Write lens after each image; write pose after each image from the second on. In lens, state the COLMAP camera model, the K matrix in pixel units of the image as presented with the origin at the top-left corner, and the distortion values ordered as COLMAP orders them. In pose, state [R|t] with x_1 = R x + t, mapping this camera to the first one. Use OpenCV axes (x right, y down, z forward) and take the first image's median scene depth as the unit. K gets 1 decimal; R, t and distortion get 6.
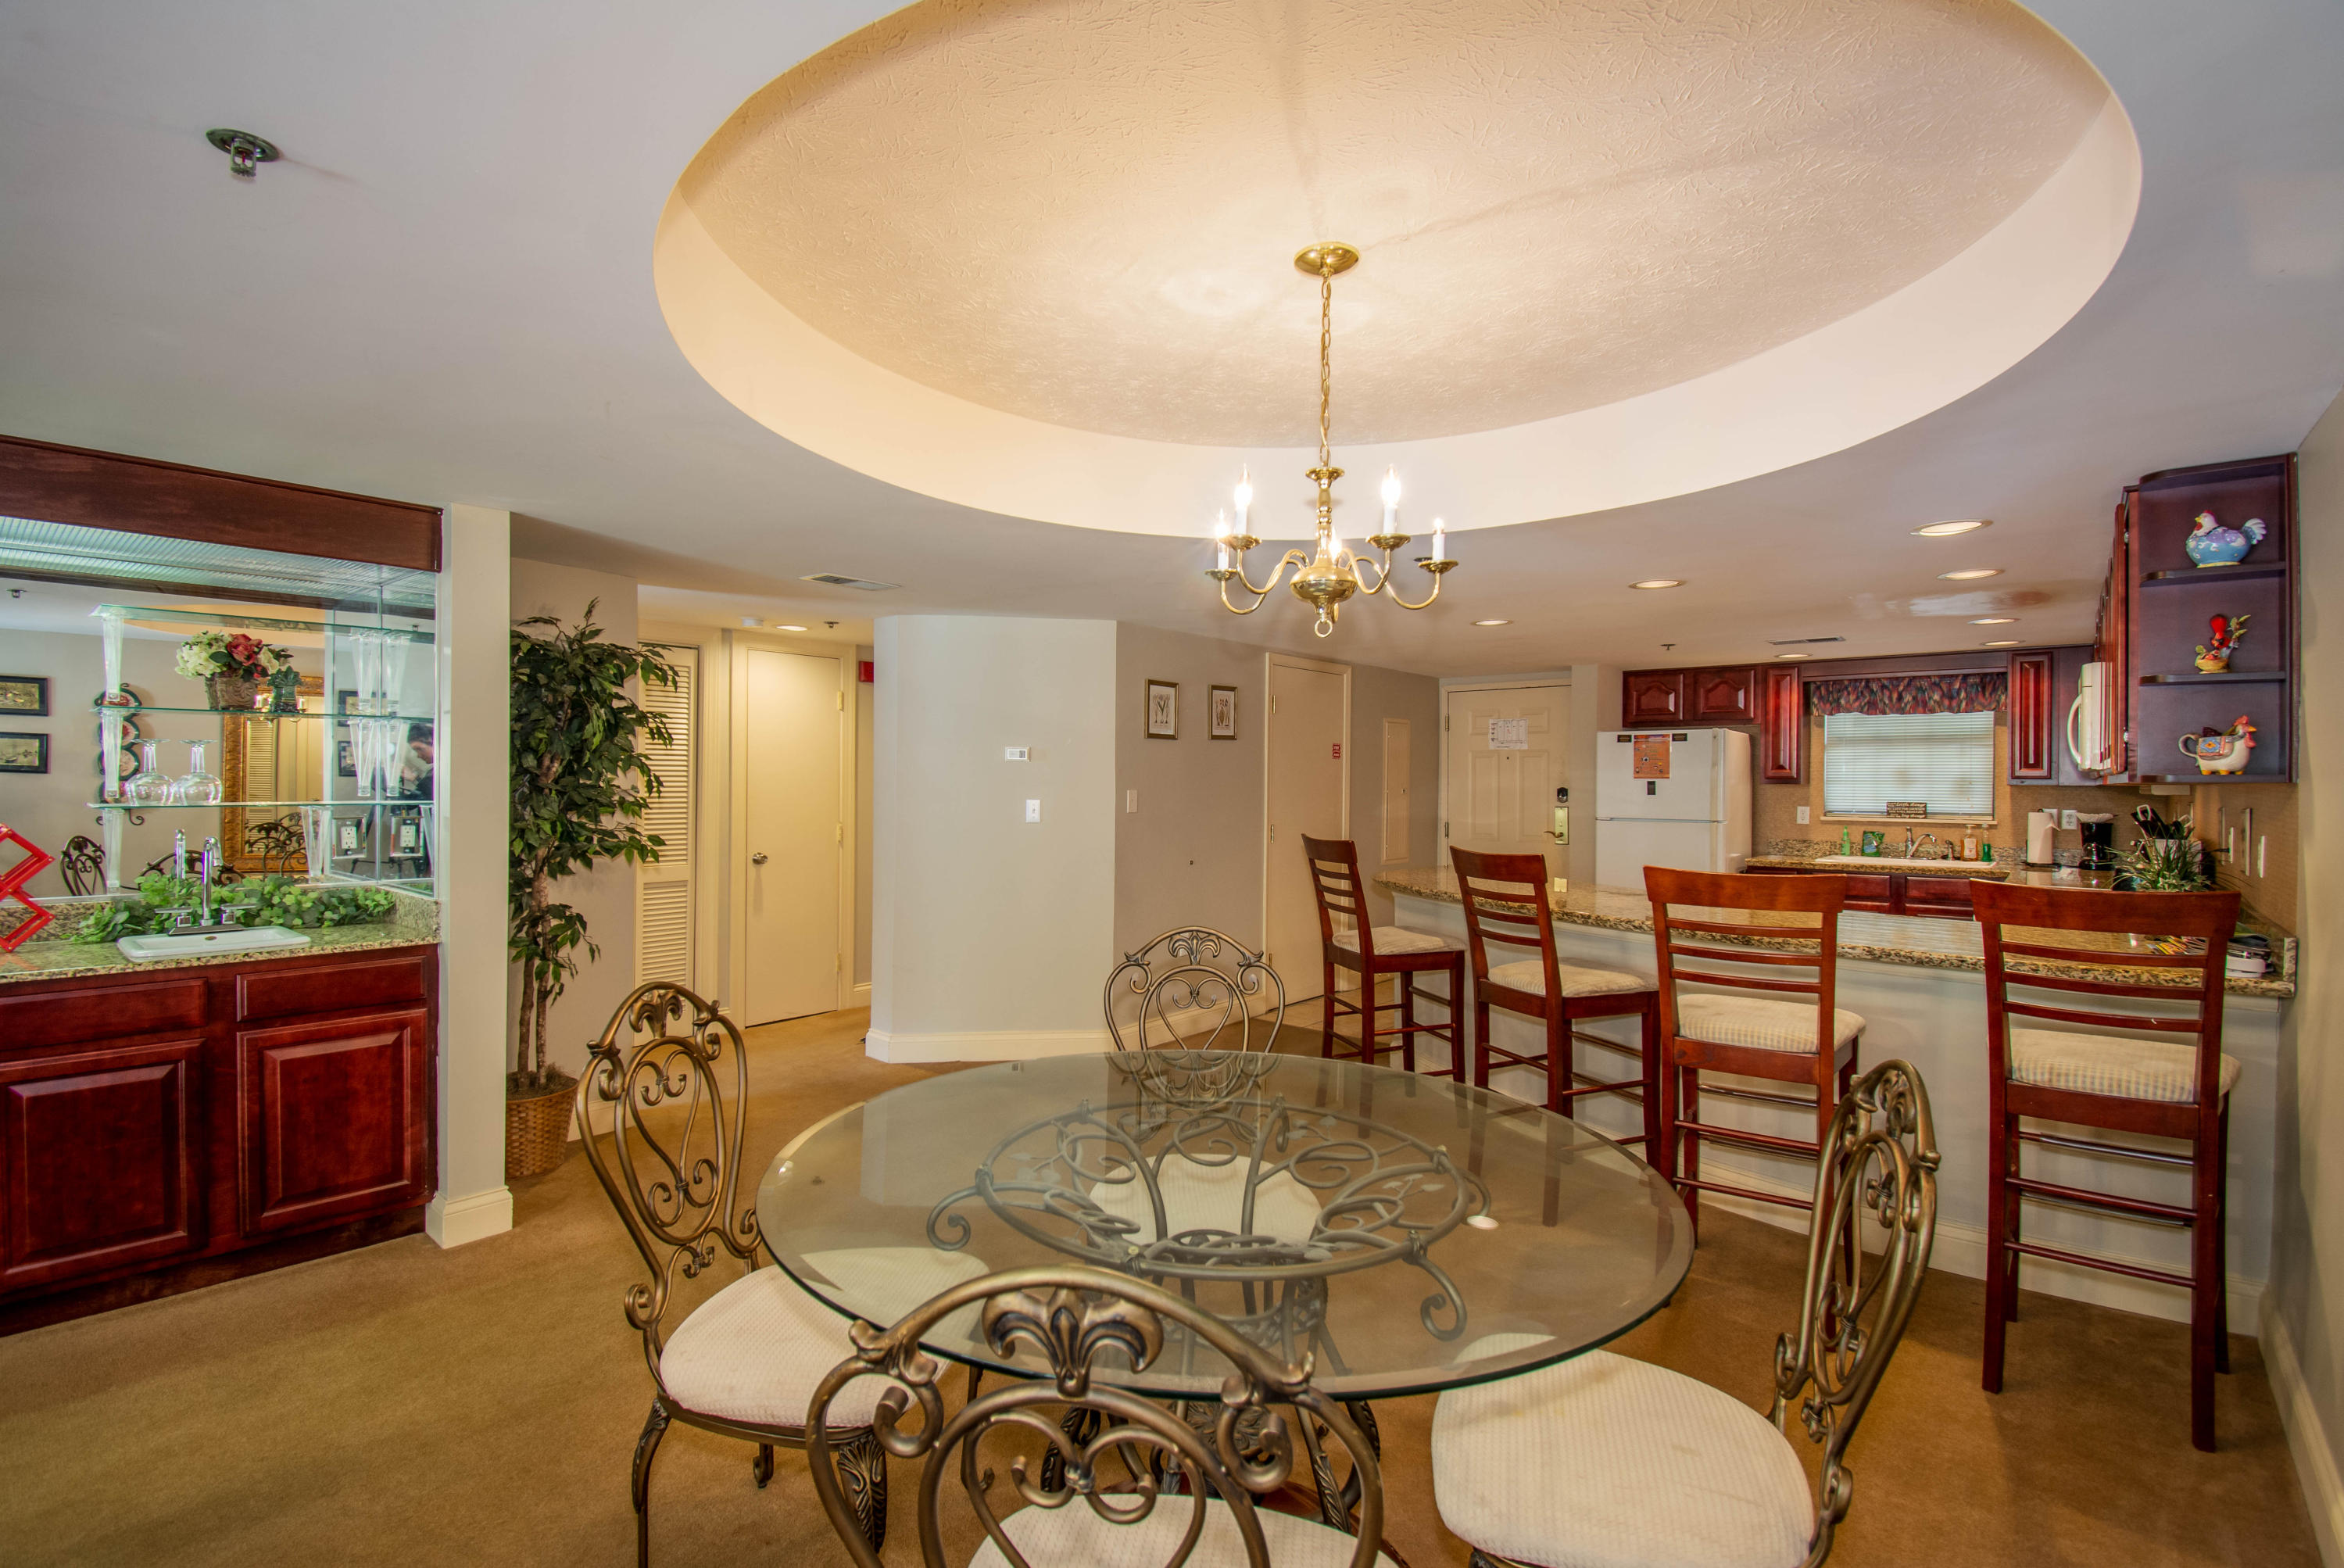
lens RADIAL K [[1092.3, 0, 1172.0], [0, 1092.3, 784.0], [0, 0, 1]] dist [-0.032387, -0.000364]
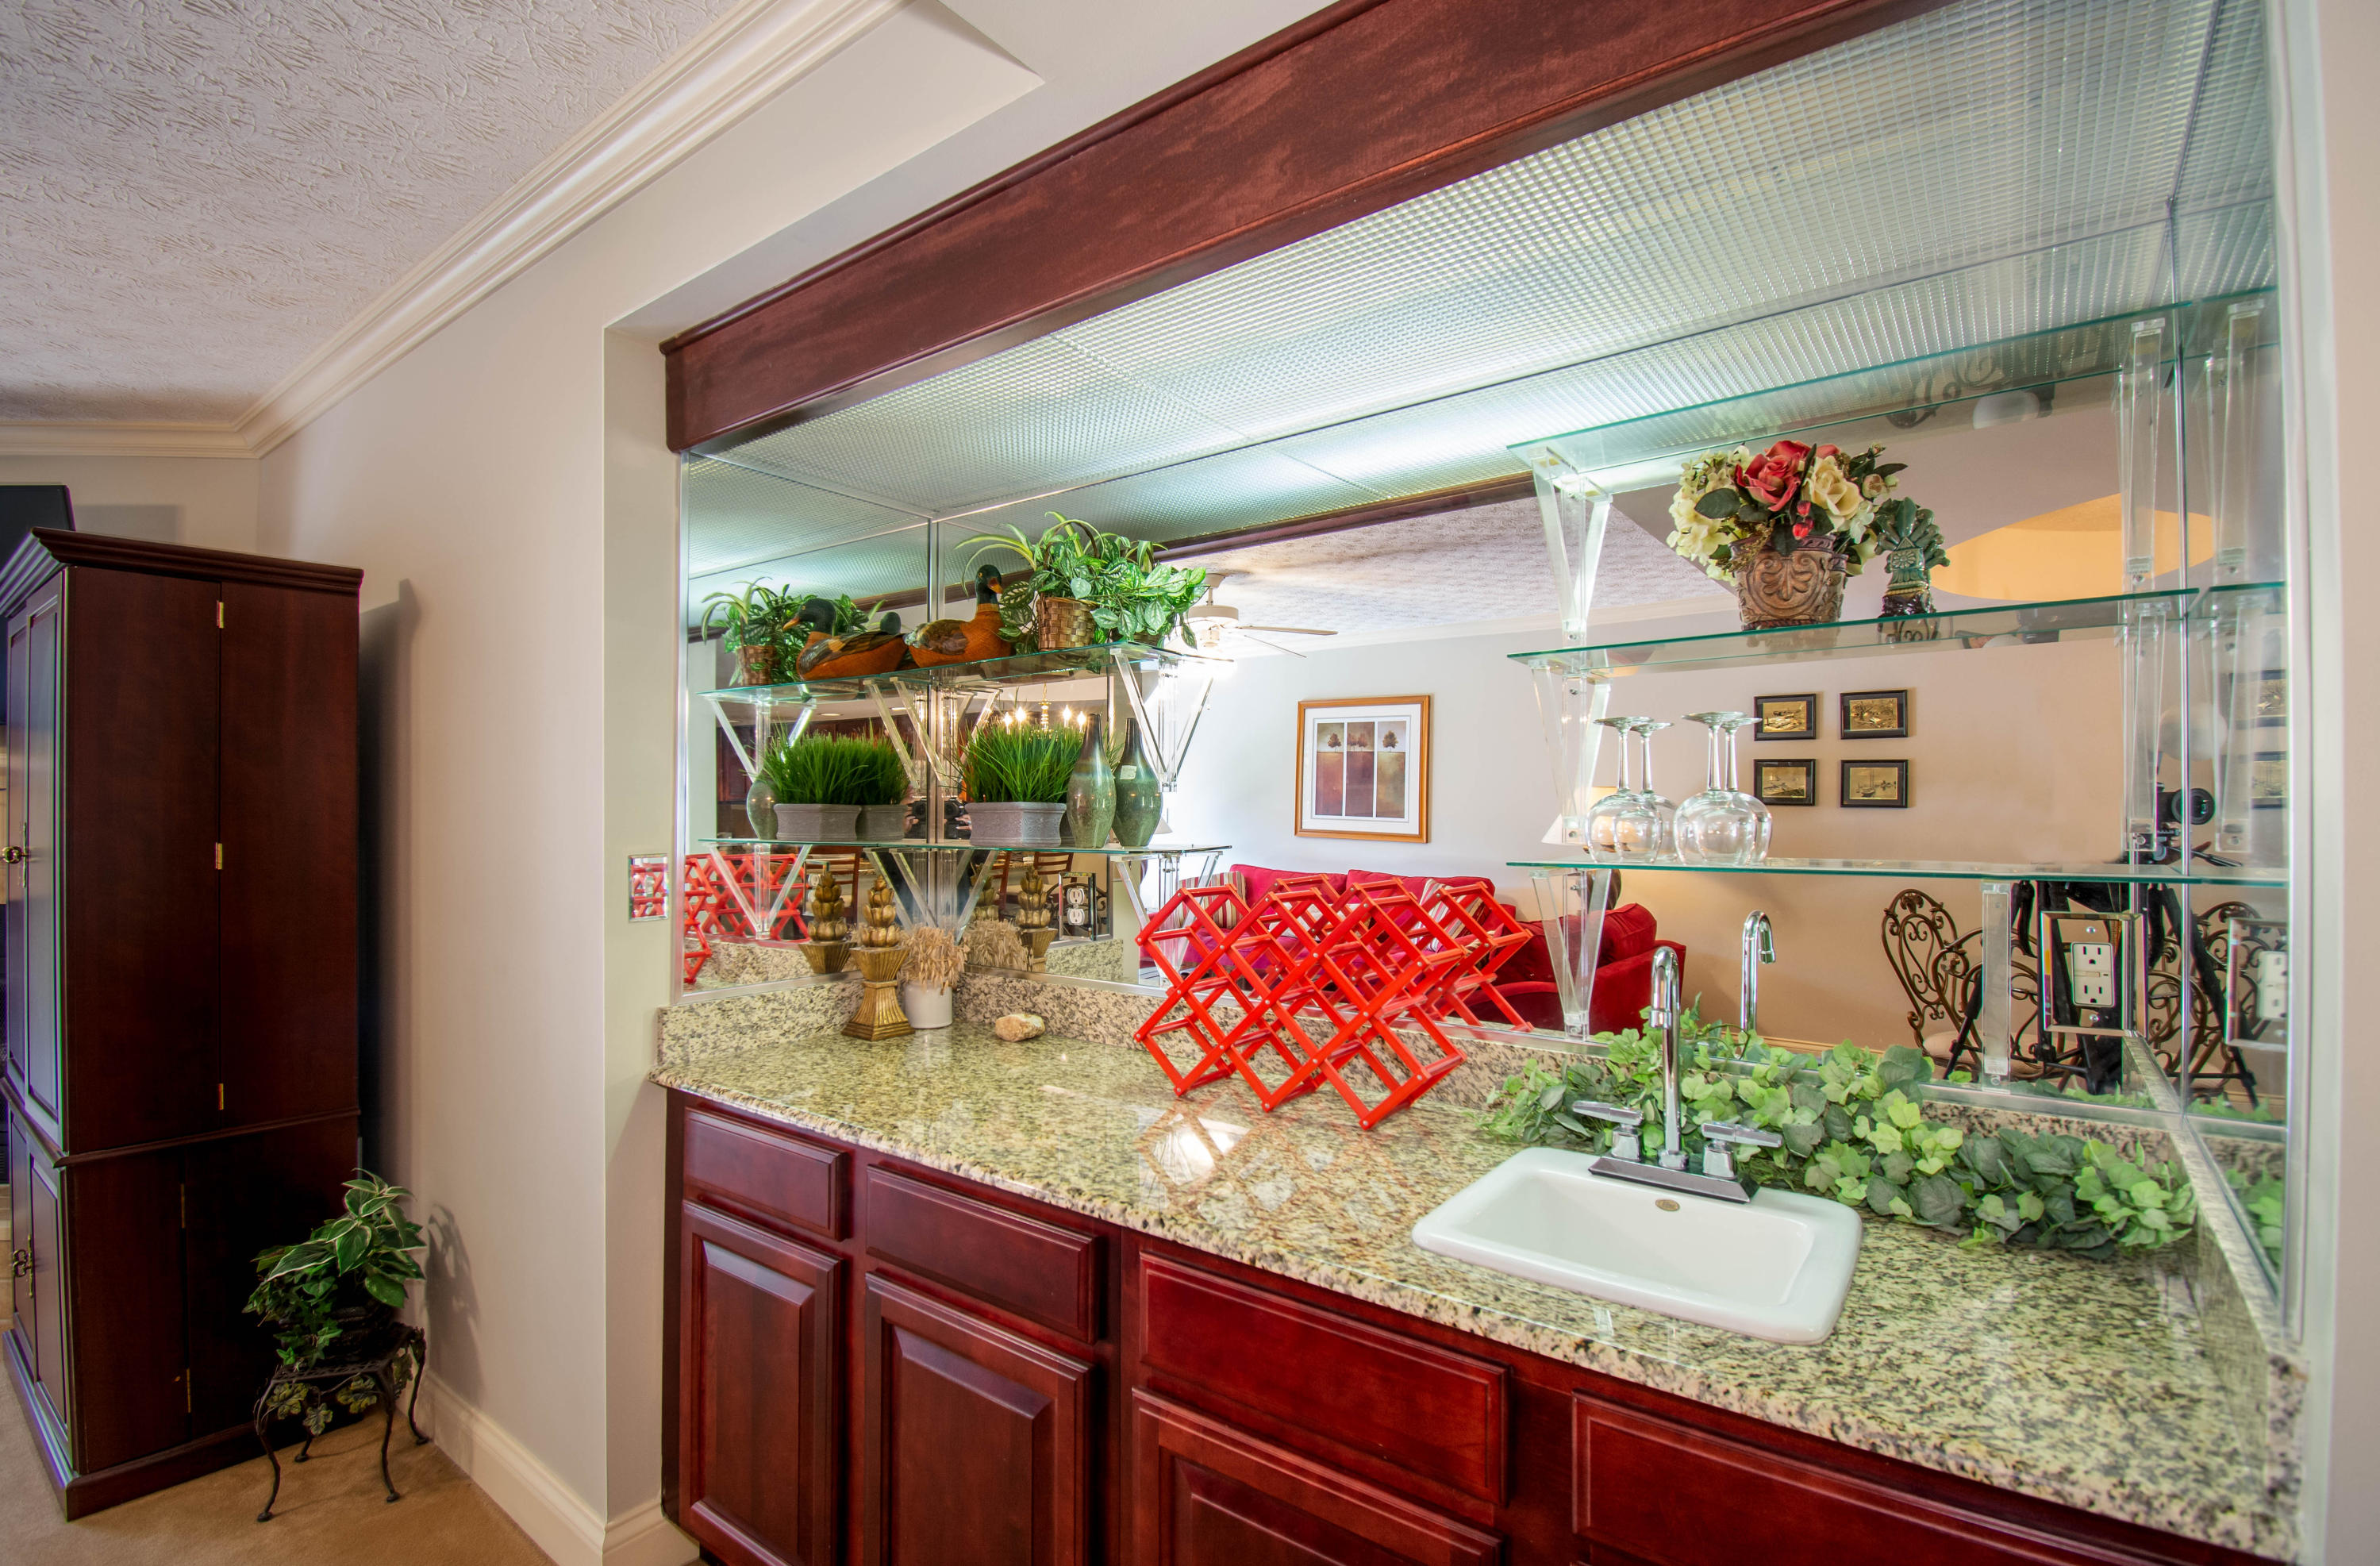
lens RADIAL K [[1096.4, 0, 1180.8], [0, 1096.4, 802.4], [0, 0, 1]] dist [0.020073, -0.022290]
pose [[0.049582, -0.015900, -0.998643, -0.460145], [-0.004667, 0.999859, -0.016151, 0.002875], [0.998759, 0.005462, 0.049501, 0.734062]]
